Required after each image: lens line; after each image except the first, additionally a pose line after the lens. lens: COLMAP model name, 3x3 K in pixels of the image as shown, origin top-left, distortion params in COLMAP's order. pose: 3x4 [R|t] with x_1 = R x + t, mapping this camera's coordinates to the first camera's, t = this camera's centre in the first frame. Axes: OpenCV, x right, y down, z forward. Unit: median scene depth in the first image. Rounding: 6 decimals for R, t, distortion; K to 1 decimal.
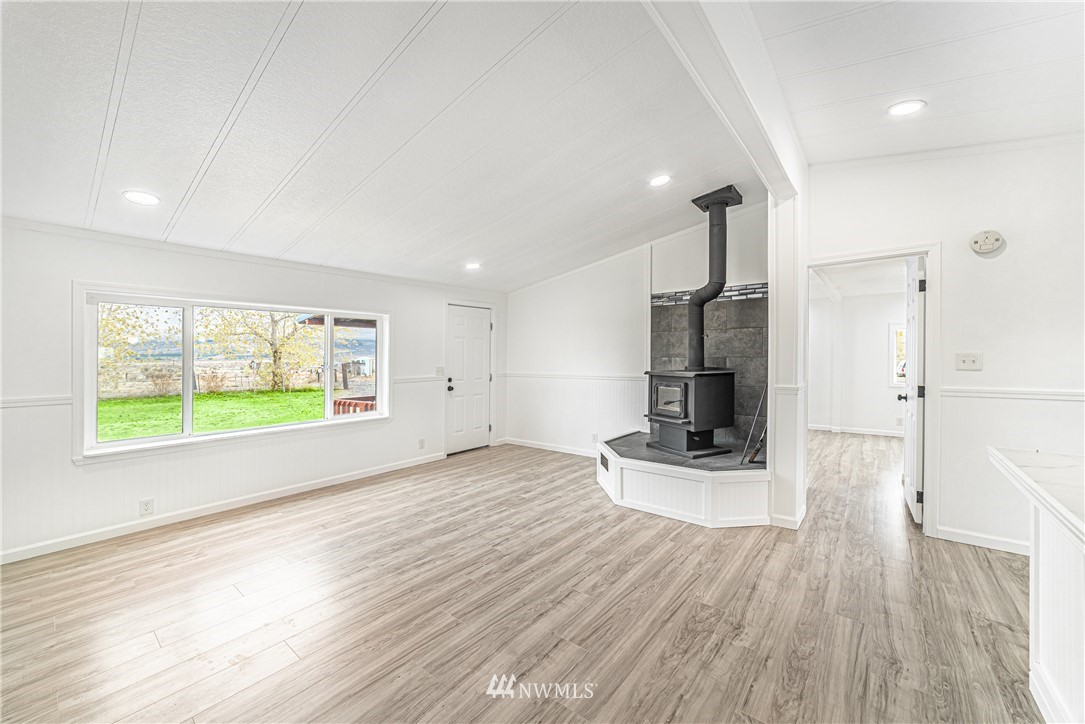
lens RADIAL K [[414.7, 0, 545.1], [0, 414.7, 360.4], [0, 0, 1]] dist [-0.018671, 0.004877]
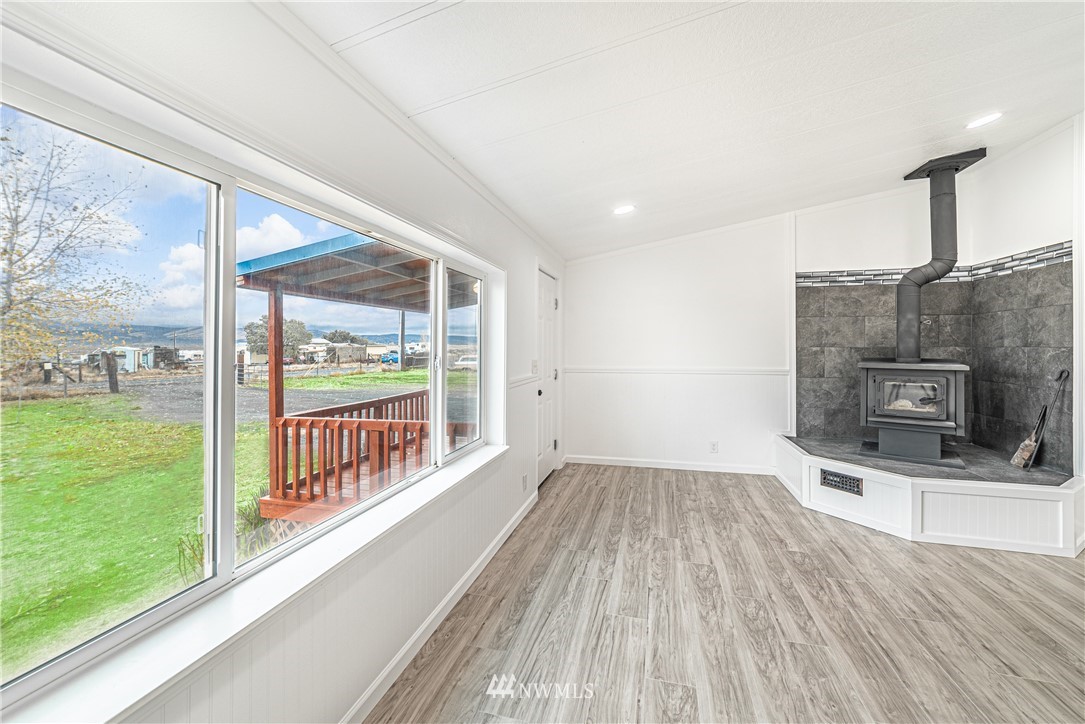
lens RADIAL K [[414.7, 0, 542.2], [0, 414.7, 352.5], [0, 0, 1]] dist [-0.018671, 0.004877]
pose [[0.915927, 0.000006, 0.401346, -0.678579], [-0.000406, 1.000000, 0.000913, 0.003833], [-0.401345, -0.000999, 0.915926, 0.533870]]
